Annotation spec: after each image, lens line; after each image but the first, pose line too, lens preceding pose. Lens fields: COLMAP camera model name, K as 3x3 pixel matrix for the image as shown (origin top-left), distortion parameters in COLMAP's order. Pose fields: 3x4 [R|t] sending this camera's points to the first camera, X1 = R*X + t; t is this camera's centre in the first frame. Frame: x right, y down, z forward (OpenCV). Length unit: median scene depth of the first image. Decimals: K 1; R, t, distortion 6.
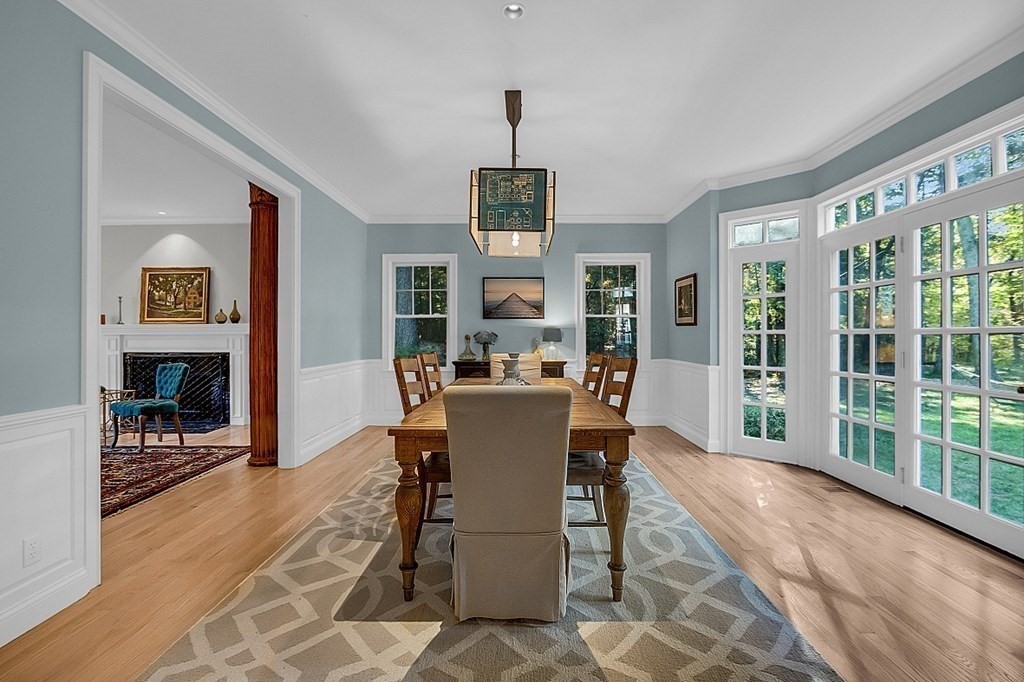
lens RADIAL K [[470.6, 0, 513.3], [0, 470.6, 338.3], [0, 0, 1]] dist [-0.016325, 0.000657]
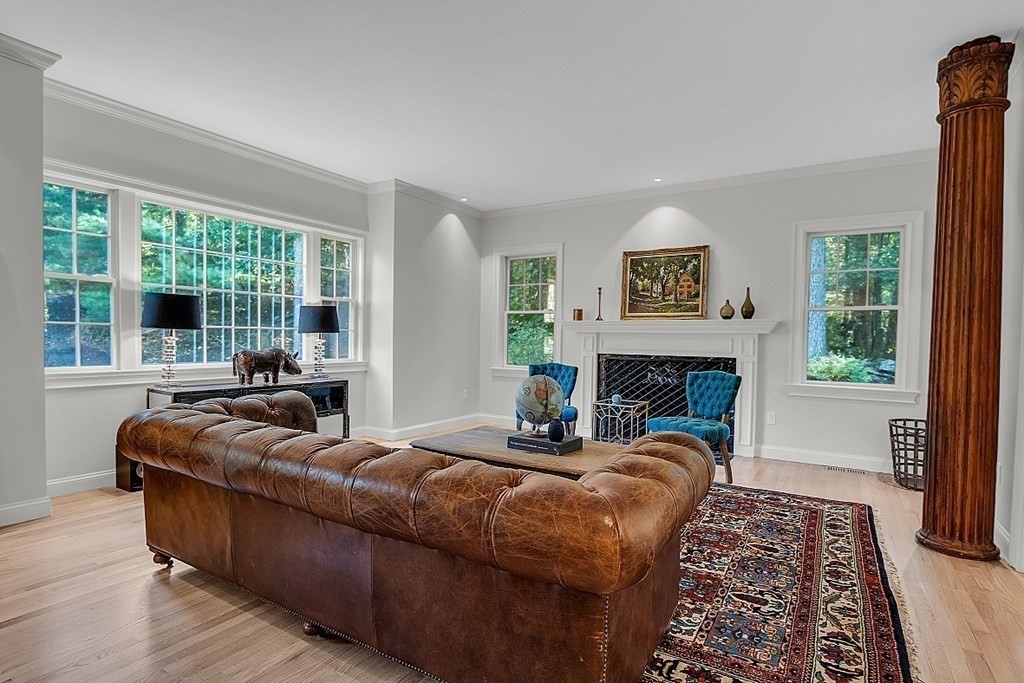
lens RADIAL K [[522.4, 0, 515.6], [0, 522.4, 347.6], [0, 0, 1]] dist [-0.003500, -0.000644]
pose [[0.857301, 0.024936, -0.514211, -0.479560], [-0.019674, 0.999684, 0.015678, 0.007646], [0.514439, -0.003324, 0.857521, 0.104431]]
